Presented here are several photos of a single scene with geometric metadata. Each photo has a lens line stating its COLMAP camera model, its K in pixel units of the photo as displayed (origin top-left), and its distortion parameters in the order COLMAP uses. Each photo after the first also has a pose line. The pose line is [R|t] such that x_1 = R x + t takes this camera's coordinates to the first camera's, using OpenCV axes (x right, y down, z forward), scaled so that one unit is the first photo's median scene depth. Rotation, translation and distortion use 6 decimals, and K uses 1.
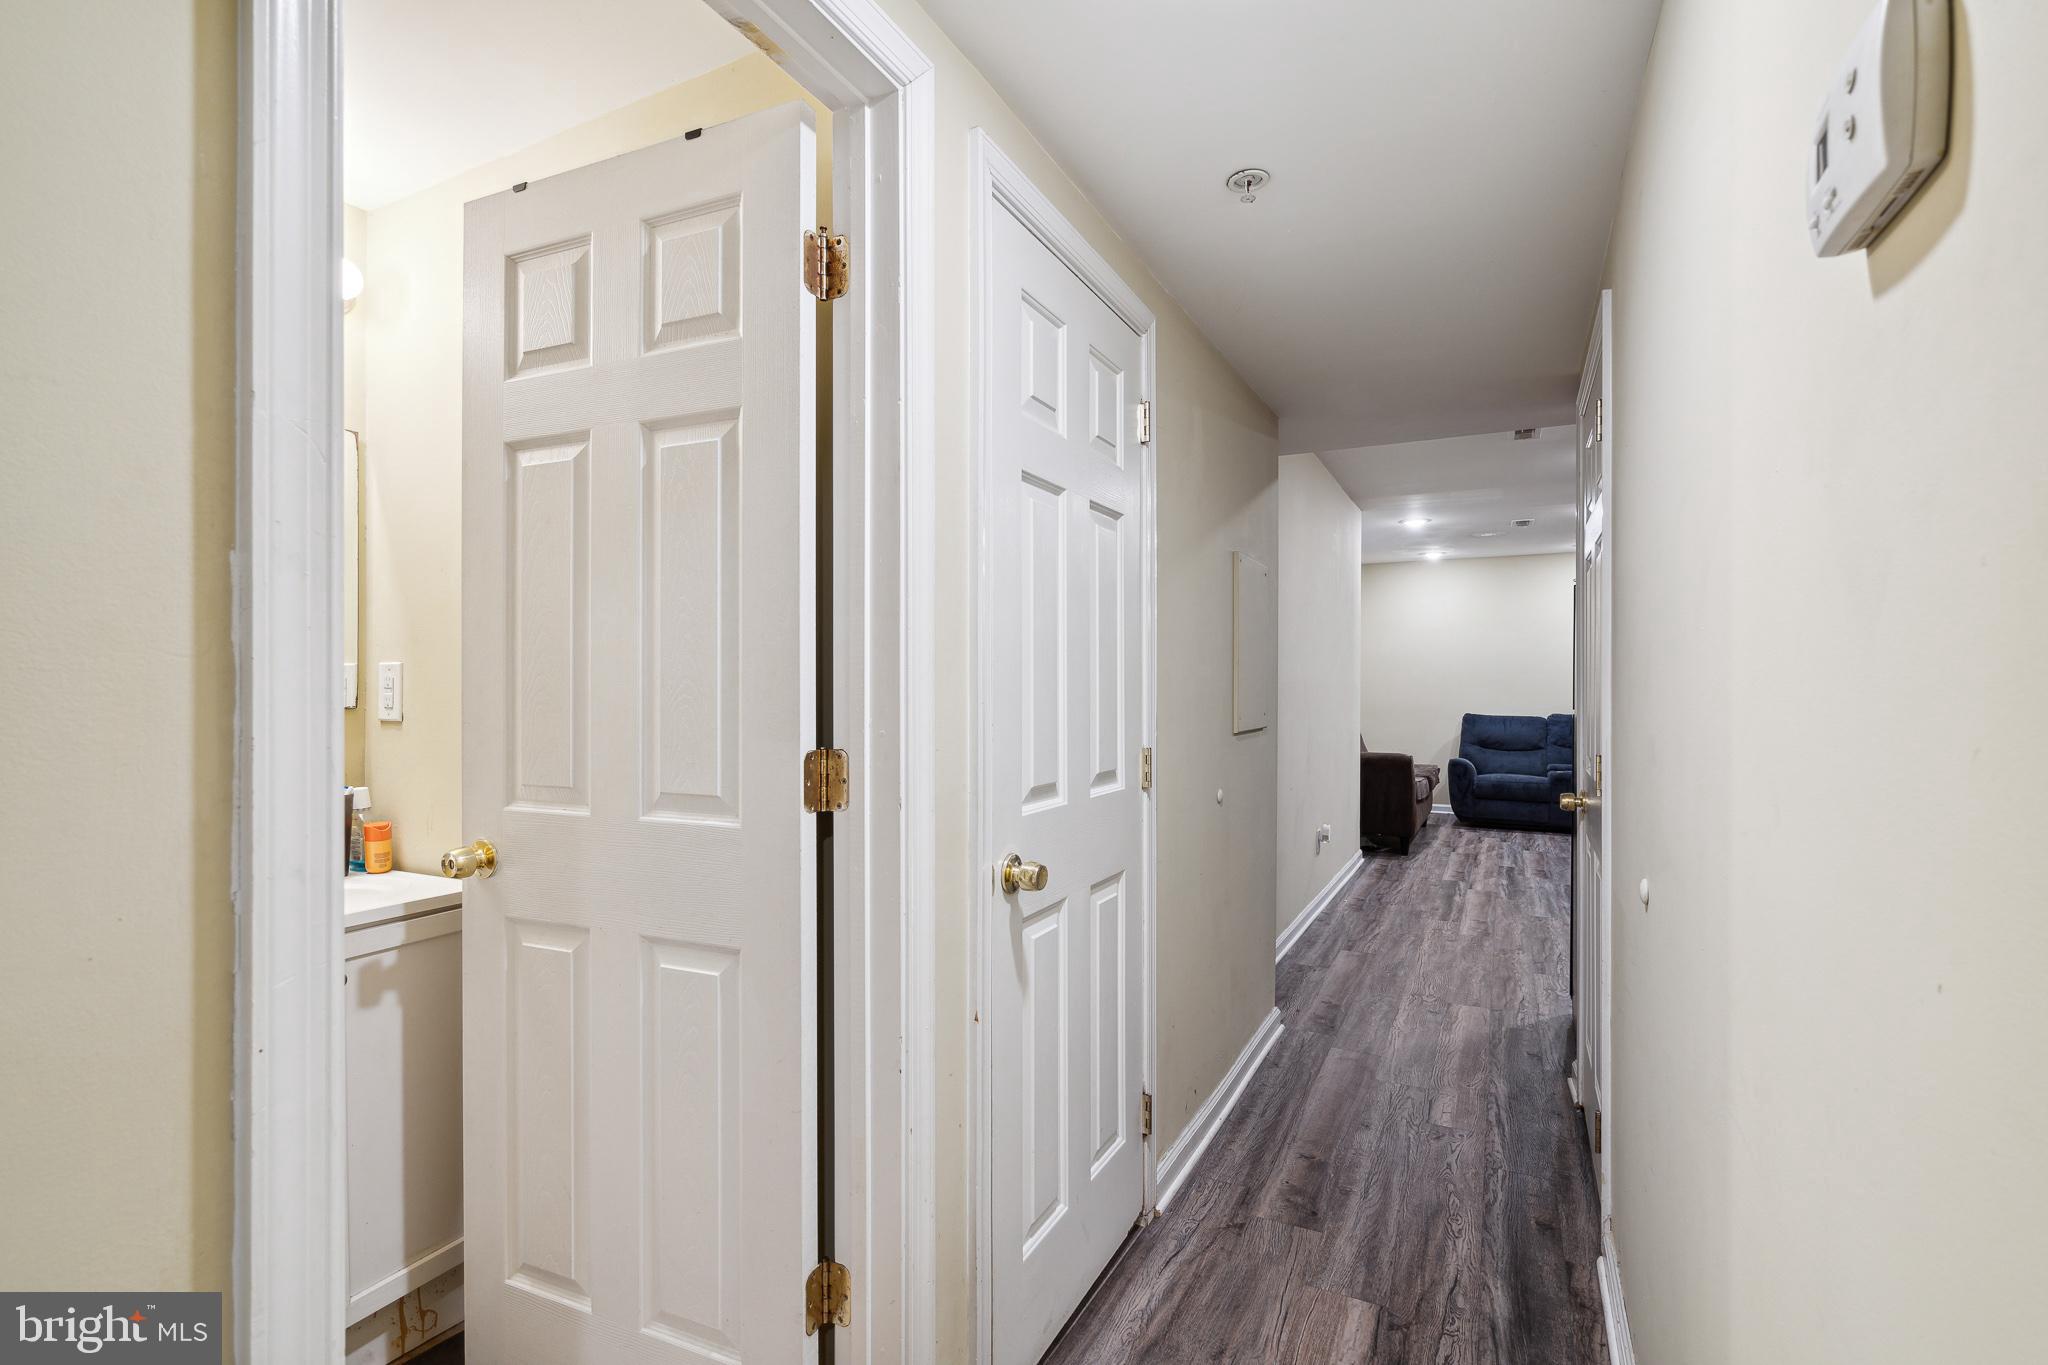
lens RADIAL K [[977.7, 0, 1025.0], [0, 977.7, 677.9], [0, 0, 1]] dist [0.002194, 0.000041]
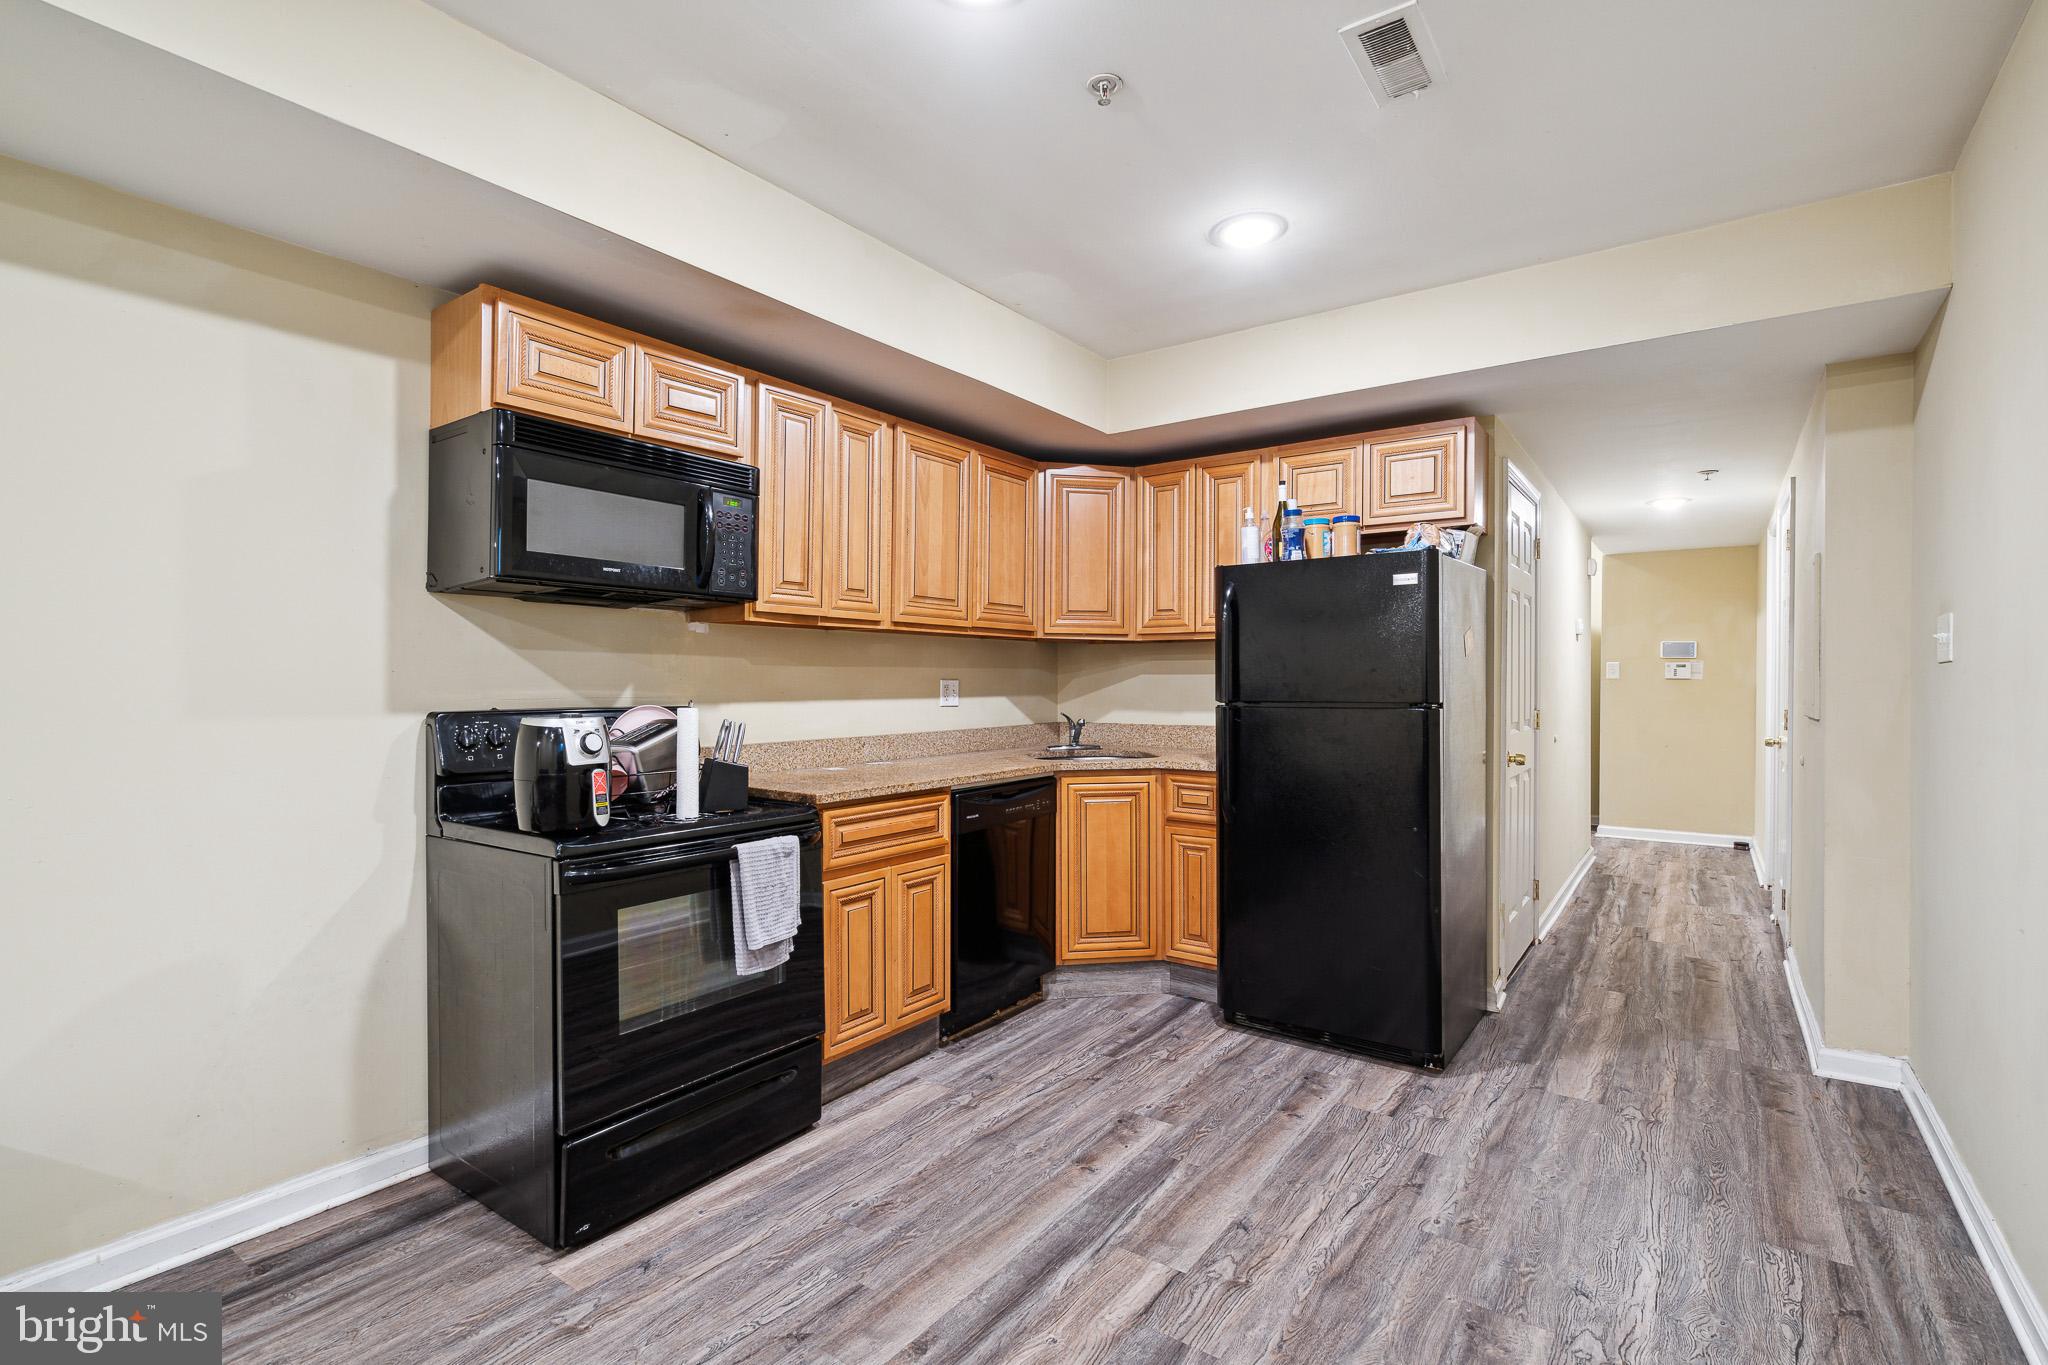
lens RADIAL K [[946.8, 0, 1016.5], [0, 946.8, 684.7], [0, 0, 1]] dist [0.000519, 0.000361]
pose [[-0.985567, -0.005024, 0.169213, 0.669868], [-0.005685, 0.999978, -0.003422, 0.018022], [-0.169192, -0.004335, -0.985574, 1.590843]]
